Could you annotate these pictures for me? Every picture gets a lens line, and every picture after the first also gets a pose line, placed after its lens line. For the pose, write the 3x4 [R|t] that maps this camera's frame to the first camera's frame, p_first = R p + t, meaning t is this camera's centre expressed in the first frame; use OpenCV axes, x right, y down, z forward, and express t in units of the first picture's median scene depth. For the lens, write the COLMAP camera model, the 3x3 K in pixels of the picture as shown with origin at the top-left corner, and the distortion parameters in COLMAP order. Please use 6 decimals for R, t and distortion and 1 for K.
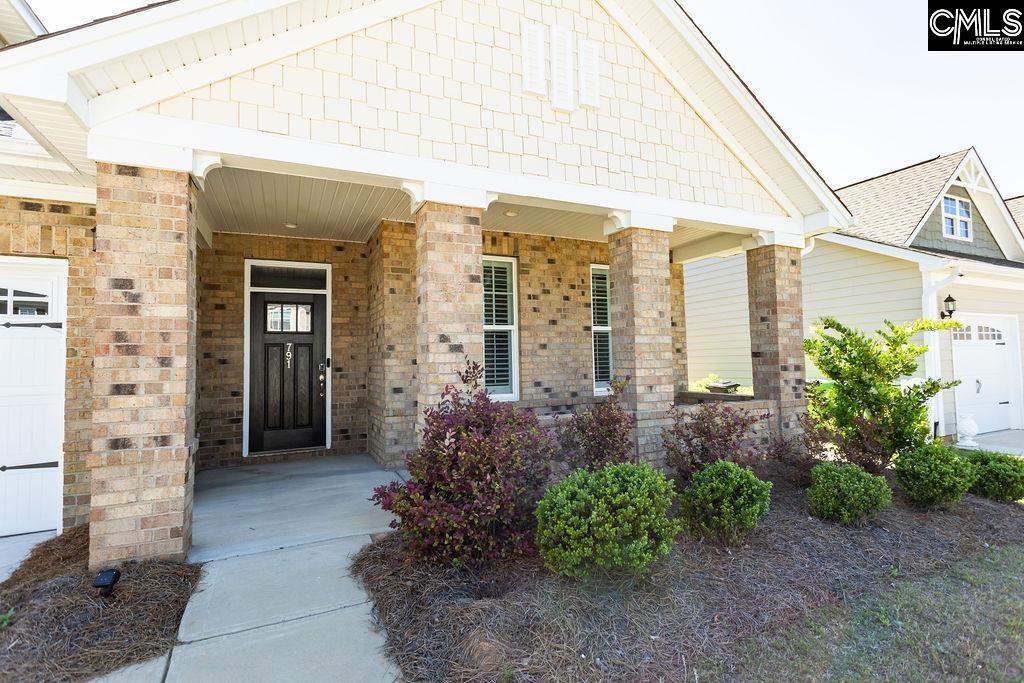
lens RADIAL K [[483.6, 0, 512.1], [0, 483.6, 338.0], [0, 0, 1]] dist [-0.001952, 0.000029]
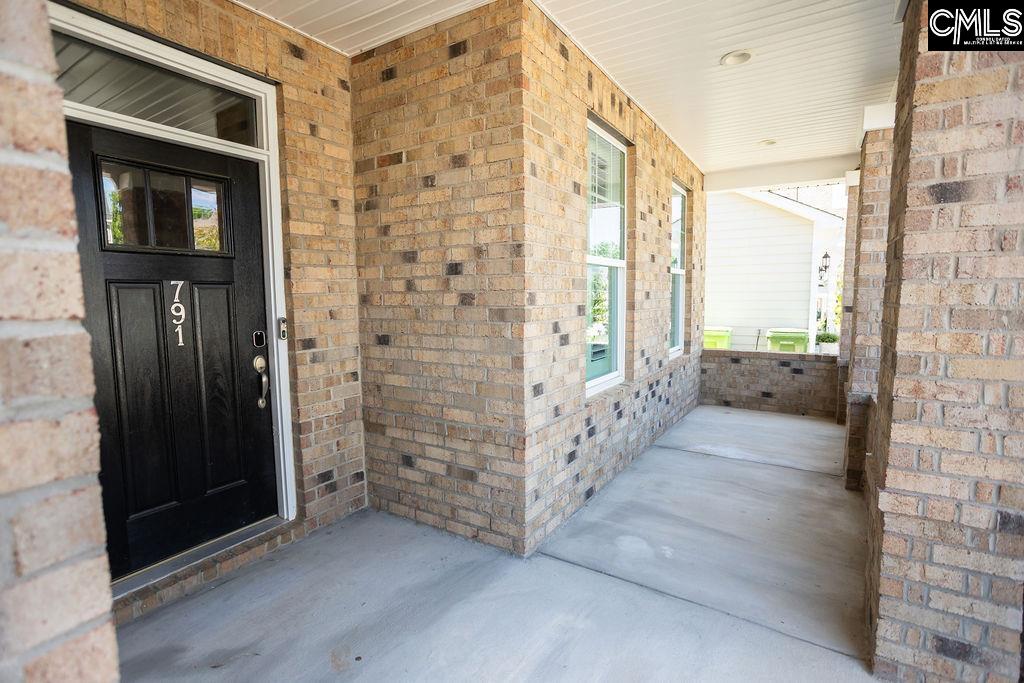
lens RADIAL K [[486.2, 0, 507.5], [0, 486.2, 342.9], [0, 0, 1]] dist [-0.025339, 0.000655]
pose [[0.842474, -0.042815, 0.537033, -0.477633], [-0.031748, 0.991159, 0.128825, 0.002897], [-0.537801, -0.125581, 0.833666, 0.583165]]
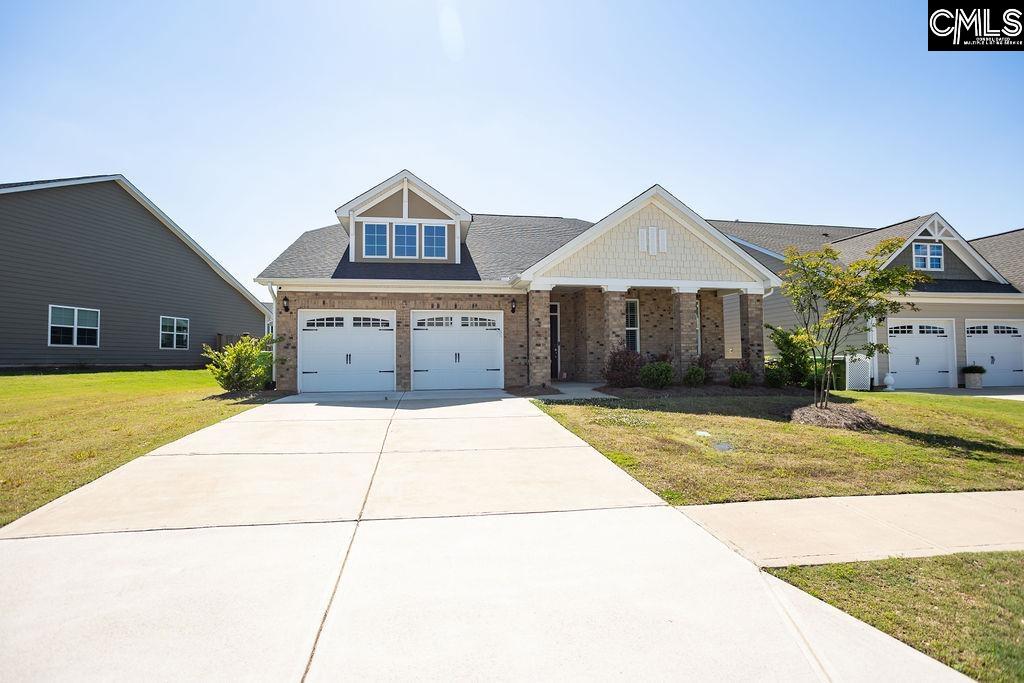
lens RADIAL K [[516.8, 0, 513.8], [0, 516.8, 338.6], [0, 0, 1]] dist [-0.013437, 0.000607]
pose [[0.967685, -0.000416, -0.252160, 0.056689], [0.001533, 0.999990, 0.004236, 0.016771], [0.252156, -0.004486, 0.967676, -1.682439]]
